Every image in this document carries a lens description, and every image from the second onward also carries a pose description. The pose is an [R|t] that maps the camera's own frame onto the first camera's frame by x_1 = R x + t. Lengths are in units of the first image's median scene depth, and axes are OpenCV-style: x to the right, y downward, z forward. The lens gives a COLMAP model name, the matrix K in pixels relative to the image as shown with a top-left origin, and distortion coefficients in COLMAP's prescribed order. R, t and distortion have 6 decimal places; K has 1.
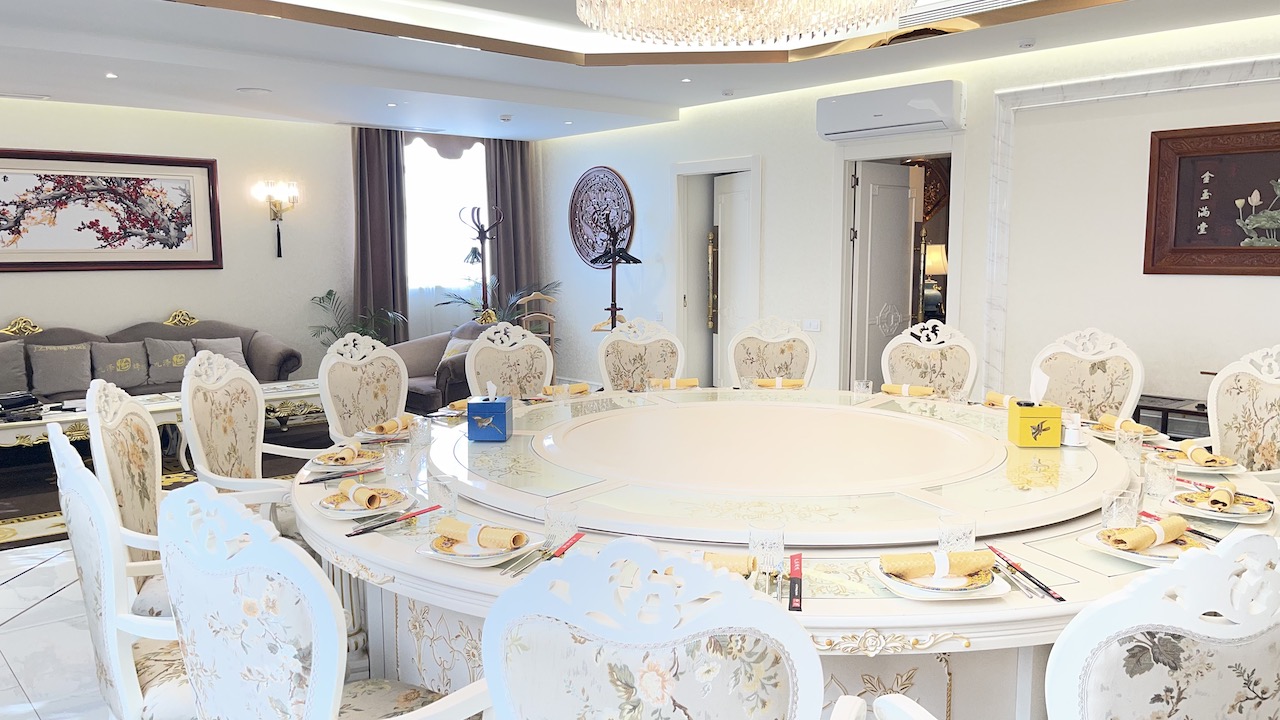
lens RADIAL K [[967.3, 0, 644.8], [0, 967.3, 363.5], [0, 0, 1]] dist [0.053858, -0.086231]
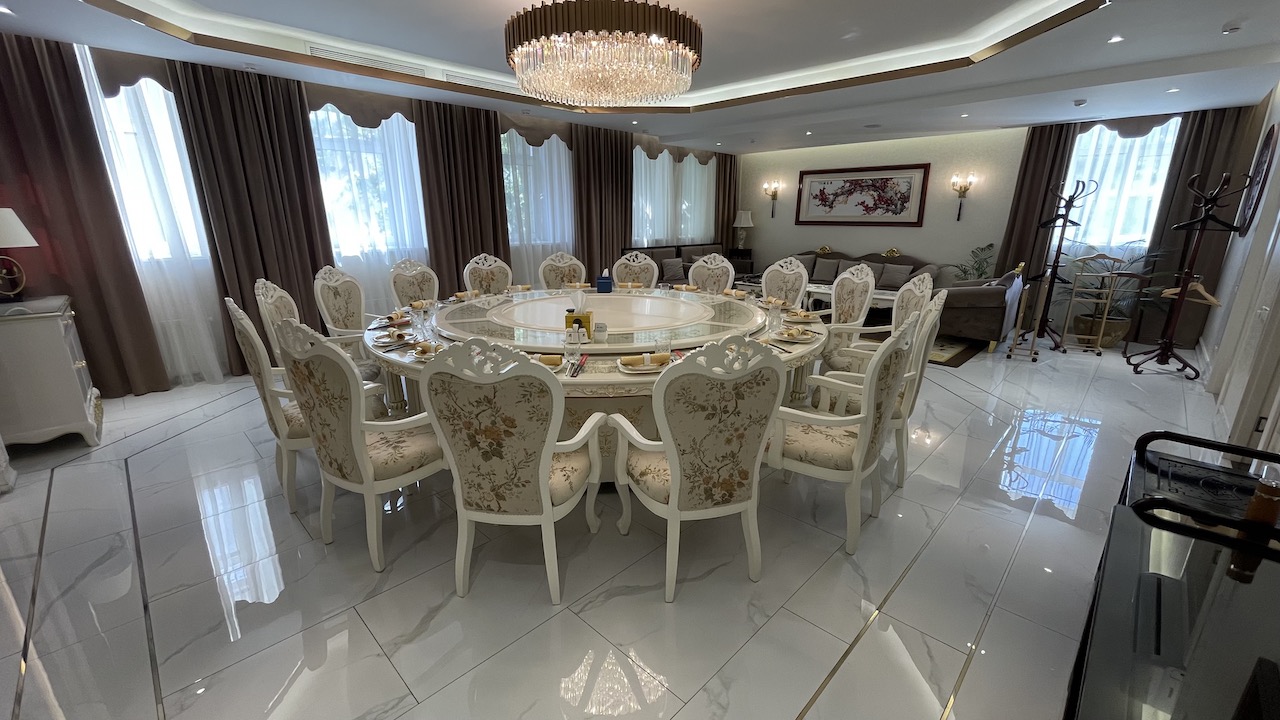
lens RADIAL K [[521.0, 0, 644.7], [0, 521.0, 361.4], [0, 0, 1]] dist [-0.000635, 0.000104]
pose [[0.057304, 0.272133, -0.960552, 0.547941], [-0.121225, 0.956910, 0.263869, -0.054383], [0.990970, 0.101323, 0.087824, 0.460941]]
